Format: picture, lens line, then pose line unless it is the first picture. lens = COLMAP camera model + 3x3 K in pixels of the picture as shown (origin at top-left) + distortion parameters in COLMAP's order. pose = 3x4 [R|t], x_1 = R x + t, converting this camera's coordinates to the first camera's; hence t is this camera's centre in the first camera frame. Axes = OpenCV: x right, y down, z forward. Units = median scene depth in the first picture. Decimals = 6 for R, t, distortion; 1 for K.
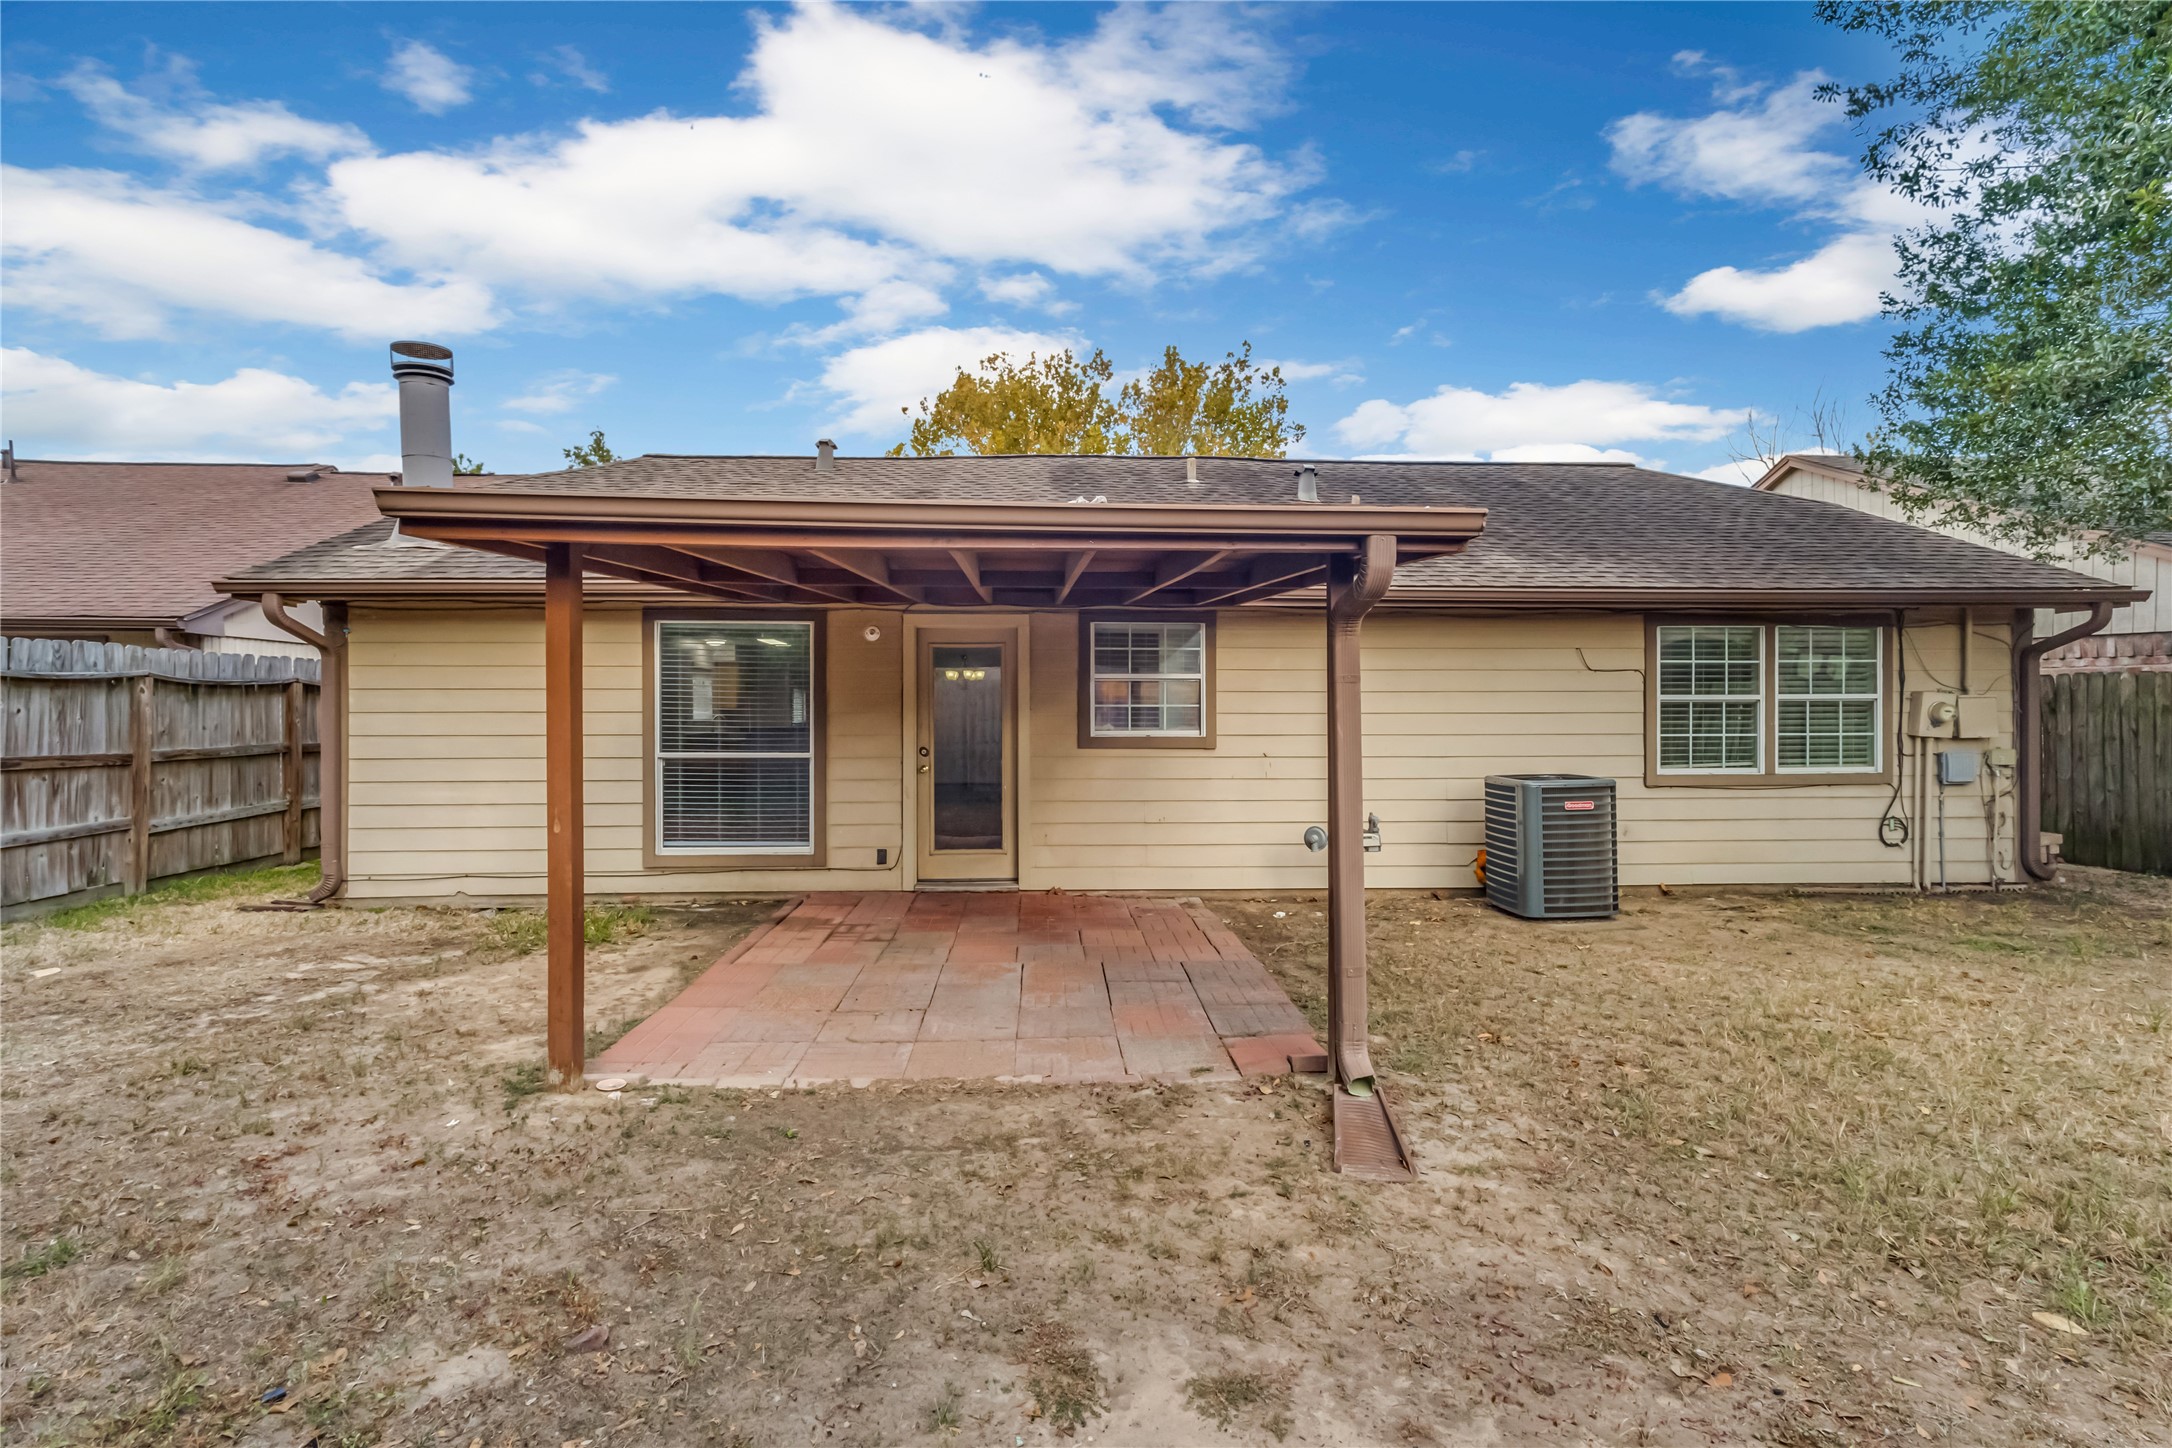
lens RADIAL K [[1010.7, 0, 1080.9], [0, 1010.7, 700.3], [0, 0, 1]] dist [-0.002122, 0.000046]
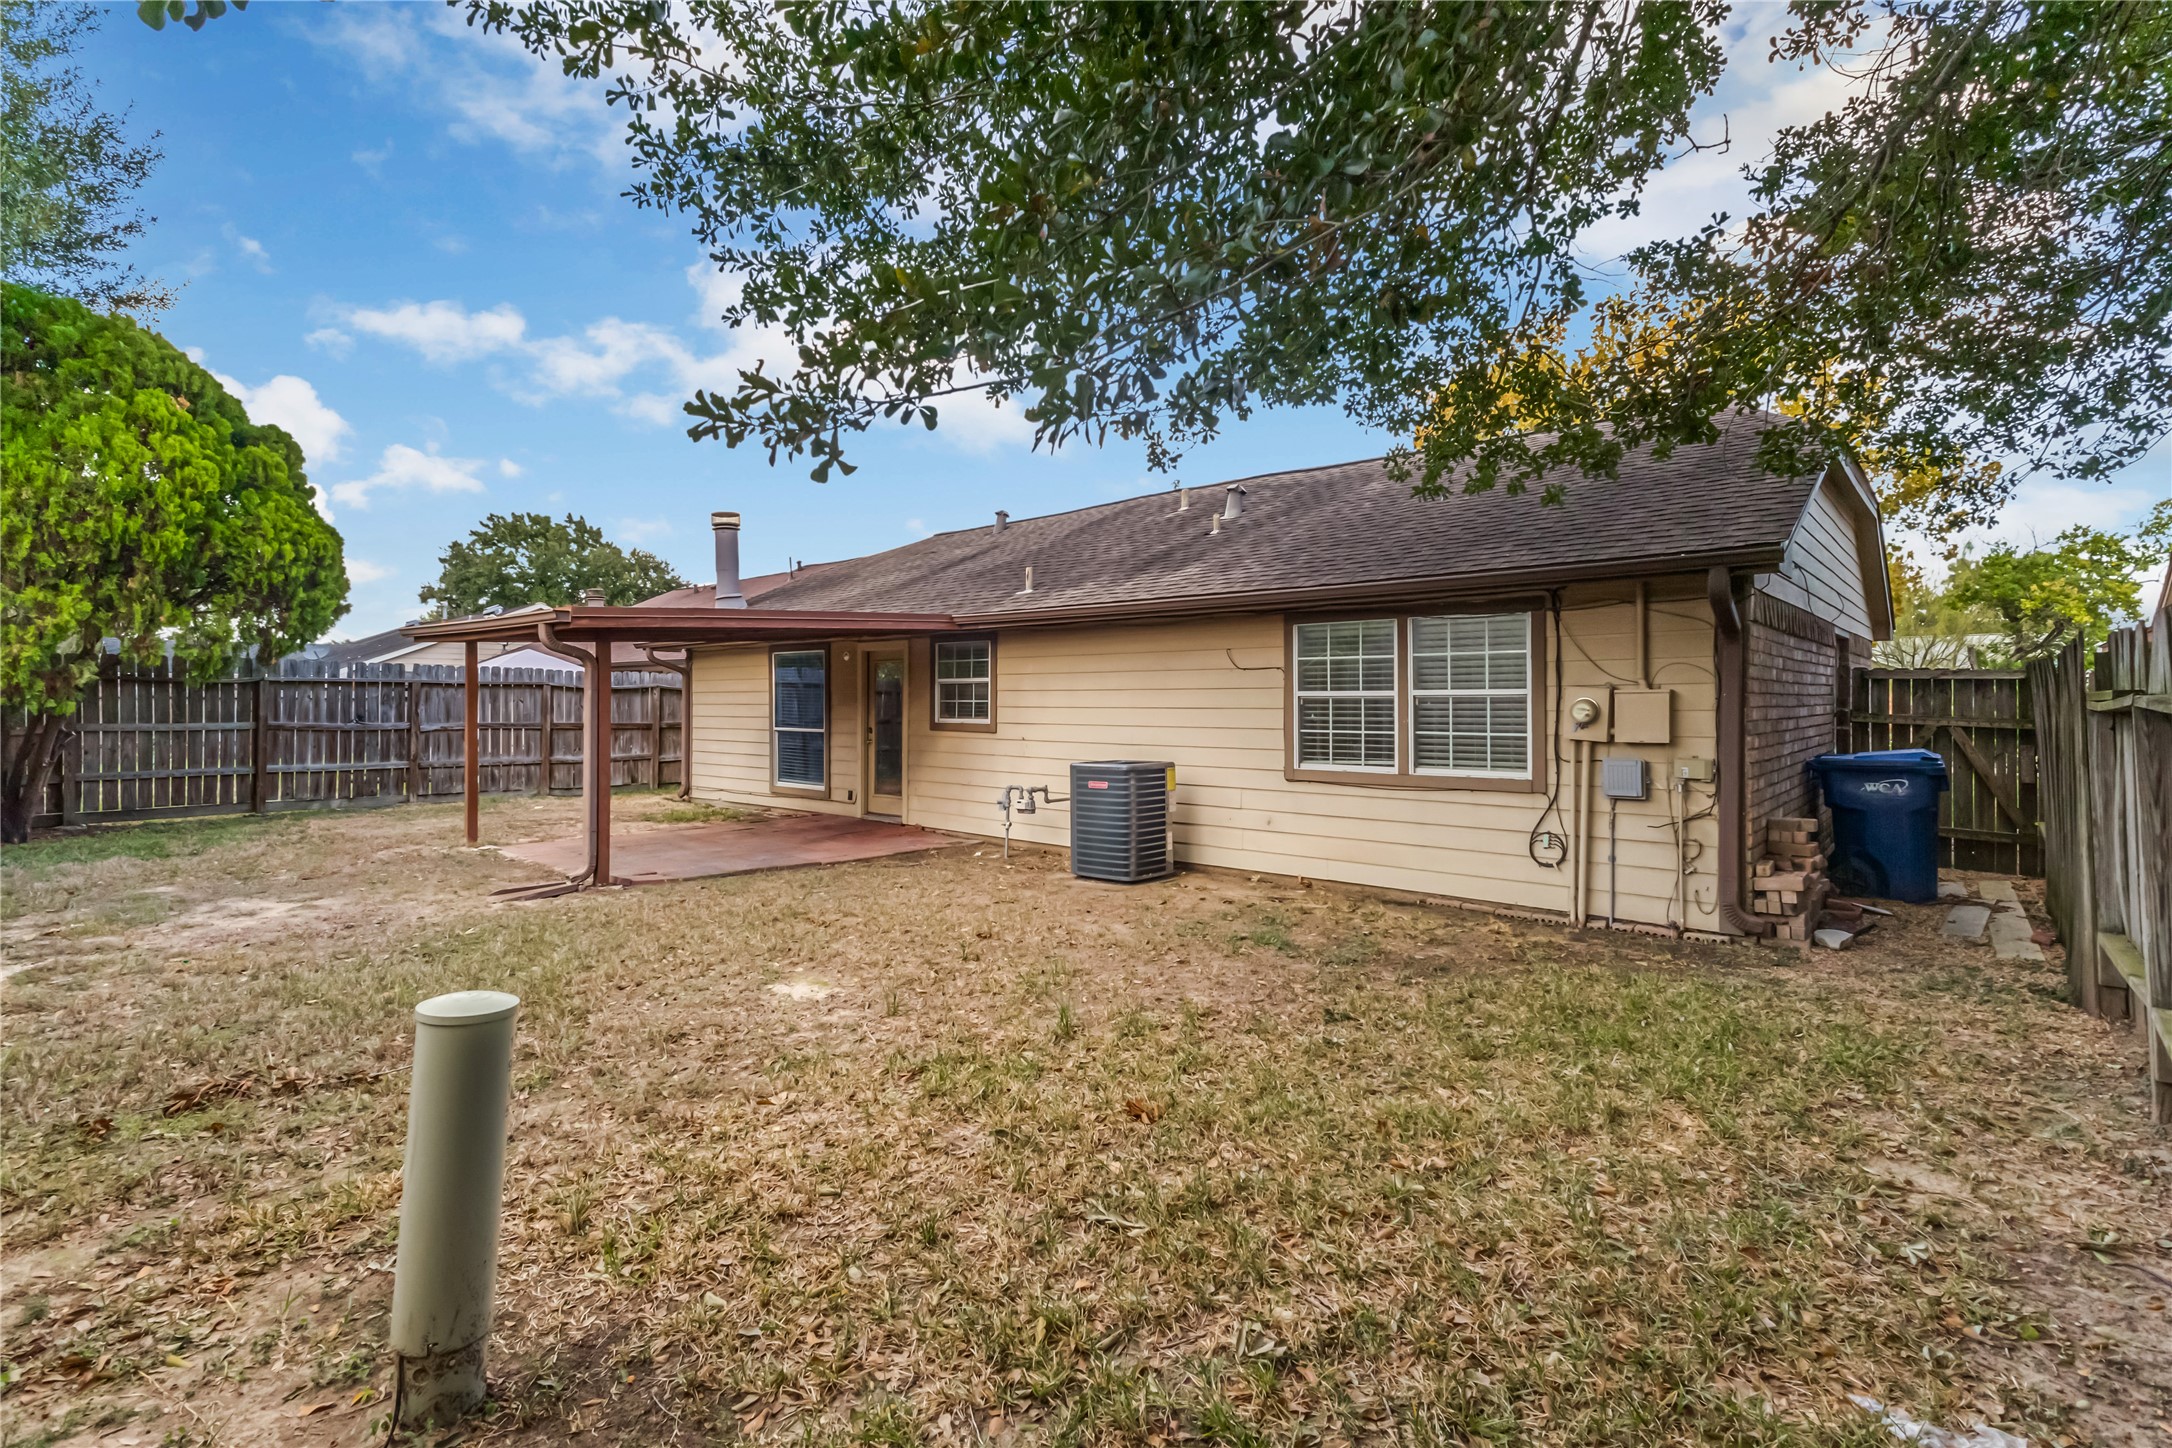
lens RADIAL K [[1010.7, 0, 1080.9], [0, 1010.7, 700.3], [0, 0, 1]] dist [-0.002122, 0.000046]
pose [[0.711837, 0.000390, -0.702345, 1.132903], [0.003684, 0.999984, 0.004290, -0.001657], [0.702335, -0.005641, 0.711824, 0.110598]]
